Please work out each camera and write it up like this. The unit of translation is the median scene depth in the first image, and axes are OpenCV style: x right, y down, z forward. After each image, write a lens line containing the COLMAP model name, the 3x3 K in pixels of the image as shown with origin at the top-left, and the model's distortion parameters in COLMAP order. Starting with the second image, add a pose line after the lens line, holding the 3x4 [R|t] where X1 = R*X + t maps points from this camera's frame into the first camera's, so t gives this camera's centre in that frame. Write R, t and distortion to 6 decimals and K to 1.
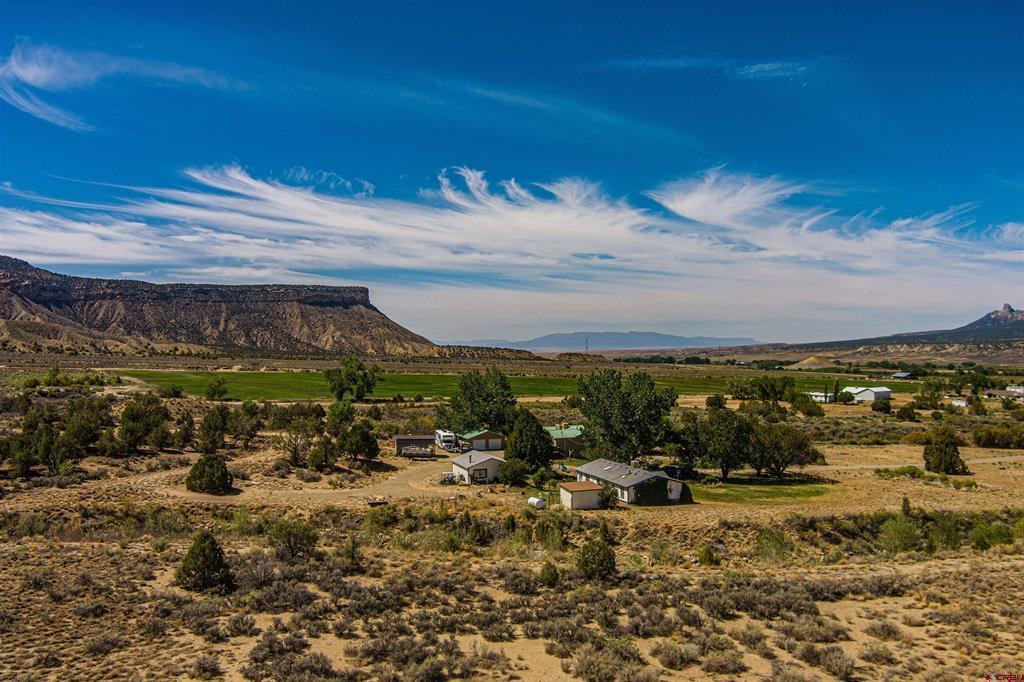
lens RADIAL K [[833.1, 0, 513.7], [0, 833.1, 341.9], [0, 0, 1]] dist [-0.078842, 0.035285]
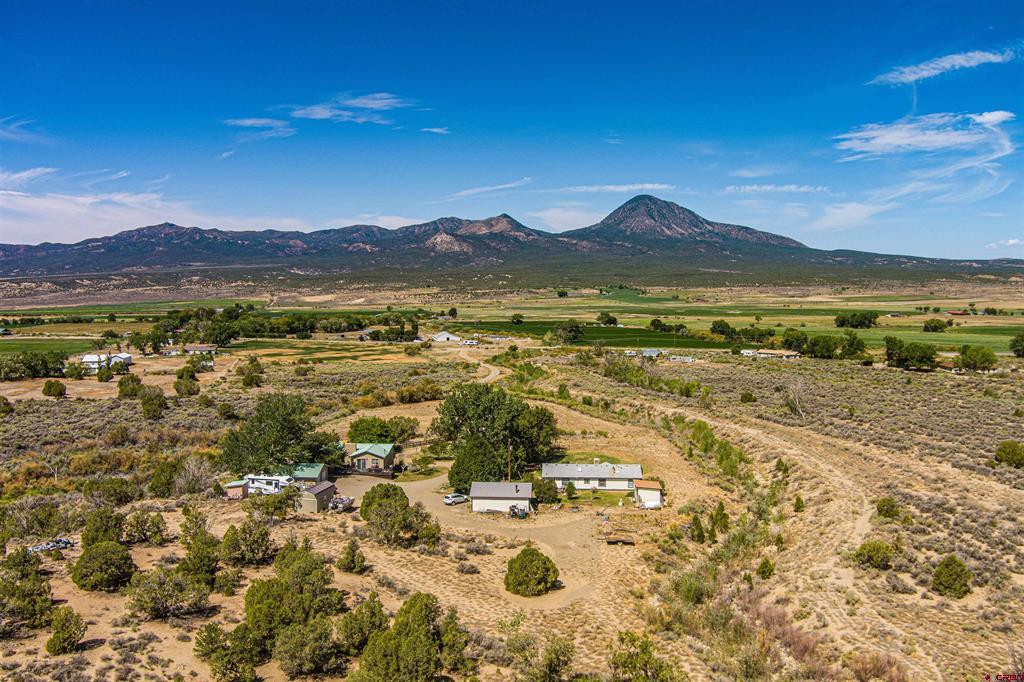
lens RADIAL K [[833.7, 0, 513.8], [0, 833.7, 347.8], [0, 0, 1]] dist [-0.077966, 0.033175]
pose [[0.397178, -0.075639, 0.914619, -1.028471], [-0.000529, 0.996579, 0.082647, -0.125989], [-0.917741, -0.033310, 0.395779, 0.616218]]
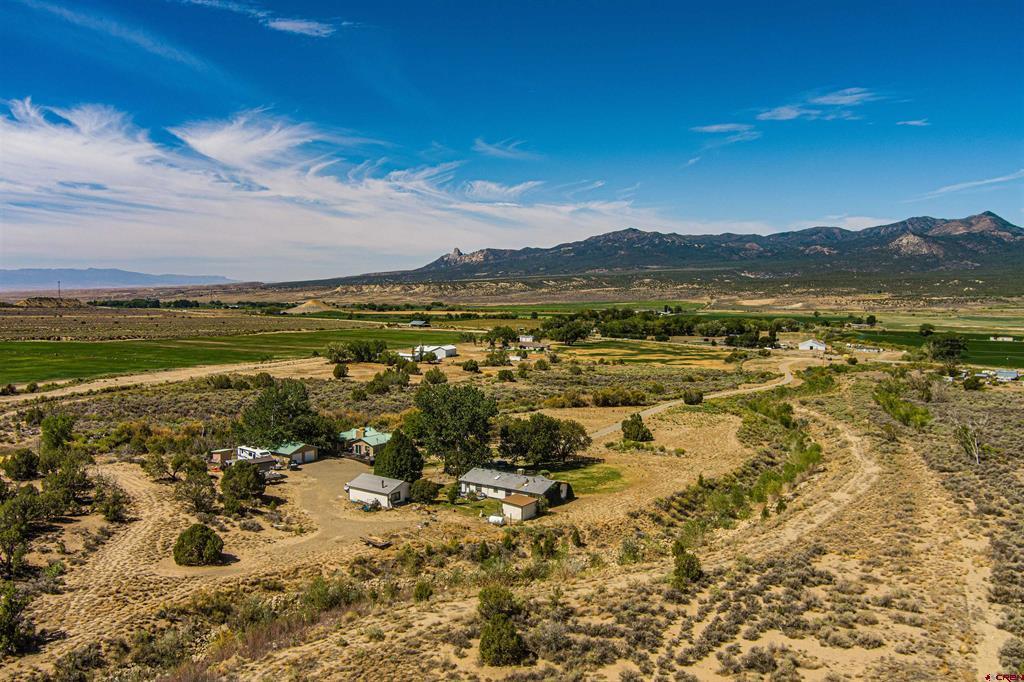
lens RADIAL K [[833.1, 0, 513.7], [0, 833.1, 341.9], [0, 0, 1]] dist [-0.078842, 0.035285]
pose [[0.813999, -0.037962, 0.579624, -0.554659], [-0.005916, 0.997269, 0.073622, -0.130968], [-0.580836, -0.063358, 0.811551, 0.030063]]
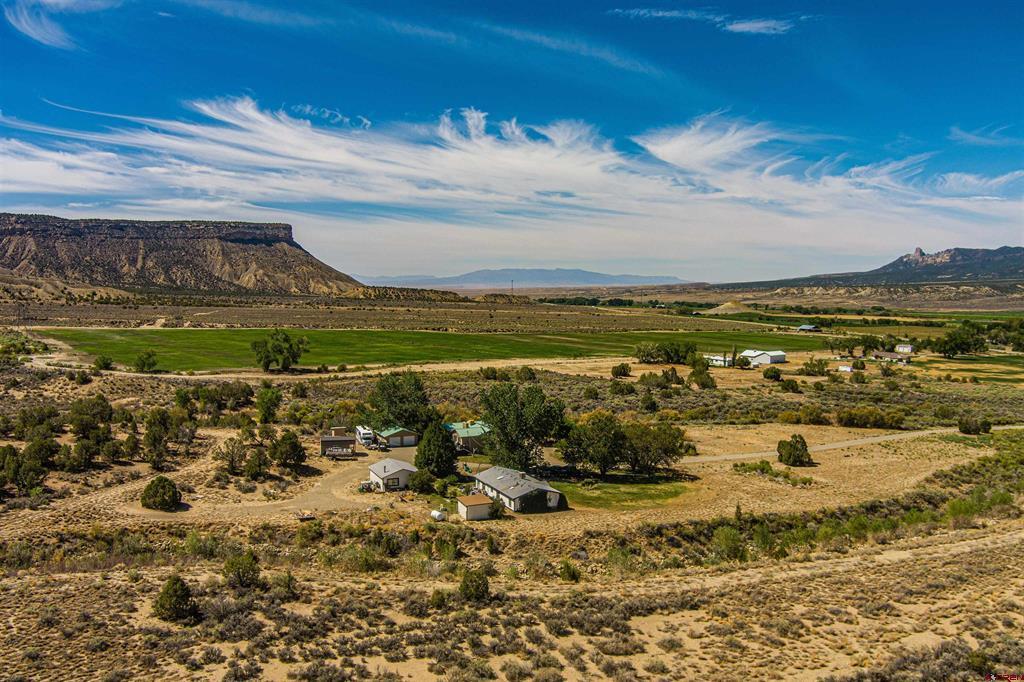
lens RADIAL K [[833.1, 0, 513.7], [0, 833.1, 341.9], [0, 0, 1]] dist [-0.078842, 0.035285]
pose [[0.996096, 0.002760, 0.088234, 0.026208], [-0.009541, 0.997023, 0.076516, -0.135499], [-0.087760, -0.077059, 0.993157, -0.176652]]
